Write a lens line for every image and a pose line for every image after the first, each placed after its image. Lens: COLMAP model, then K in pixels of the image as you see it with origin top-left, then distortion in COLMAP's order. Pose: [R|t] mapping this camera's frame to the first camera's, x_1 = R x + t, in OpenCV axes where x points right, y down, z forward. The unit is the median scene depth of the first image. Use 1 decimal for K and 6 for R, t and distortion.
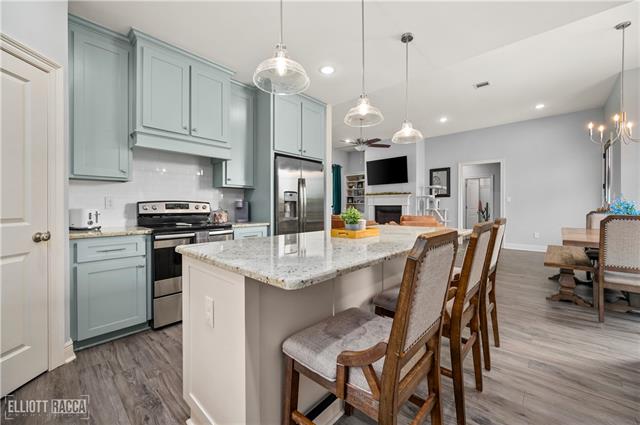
lens RADIAL K [[250.3, 0, 321.7], [0, 250.3, 204.2], [0, 0, 1]] dist [-0.015741, -0.000097]
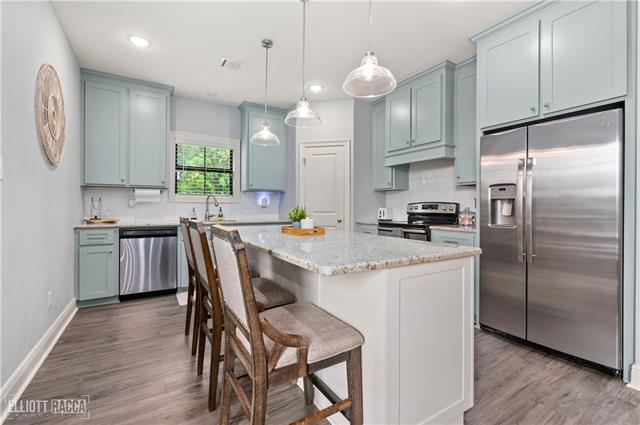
lens RADIAL K [[282.2, 0, 318.2], [0, 282.2, 210.3], [0, 0, 1]] dist [-0.001462, 0.000930]
pose [[-0.281259, 0.008369, -0.959595, 0.873465], [-0.000180, 0.999961, 0.008773, 0.012570], [0.959632, 0.002640, -0.281247, 0.946166]]
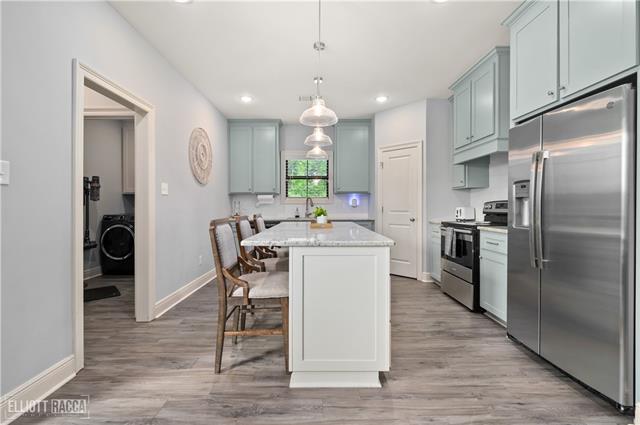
lens RADIAL K [[282.2, 0, 315.8], [0, 282.2, 209.7], [0, 0, 1]] dist [-0.001462, 0.000930]
pose [[-0.740813, 0.008857, -0.671653, 0.836229], [0.004967, 0.999958, 0.007707, 0.011572], [0.671693, 0.002374, -0.740826, 1.459050]]
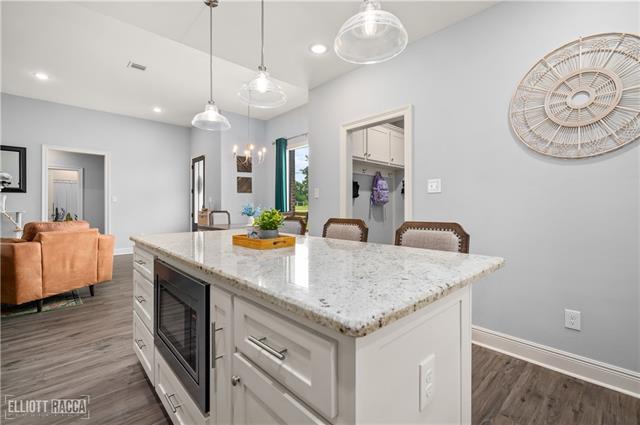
lens RADIAL K [[275.0, 0, 319.0], [0, 275.0, 209.9], [0, 0, 1]] dist [-0.002564, -0.000333]
pose [[0.076977, -0.006456, 0.997012, -0.468316], [-0.010361, 0.999920, 0.007274, 0.011211], [-0.996979, -0.010890, 0.076904, 0.509003]]
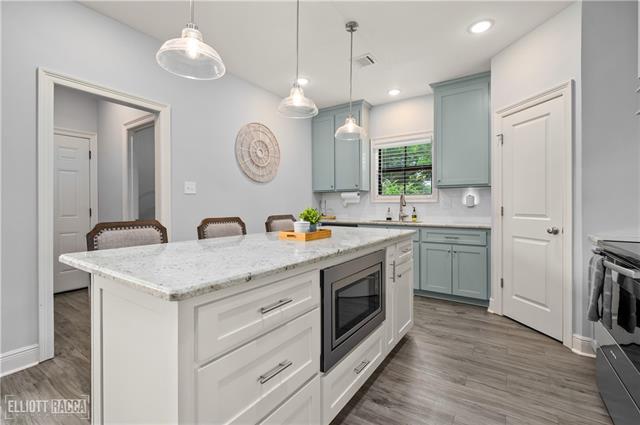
lens RADIAL K [[282.2, 0, 324.3], [0, 282.2, 208.0], [0, 0, 1]] dist [-0.001462, 0.000930]
pose [[-0.988089, -0.001086, -0.153878, 0.157740], [-0.001452, 0.999996, 0.002267, 0.009855], [0.153875, 0.002464, -0.988087, 1.389335]]
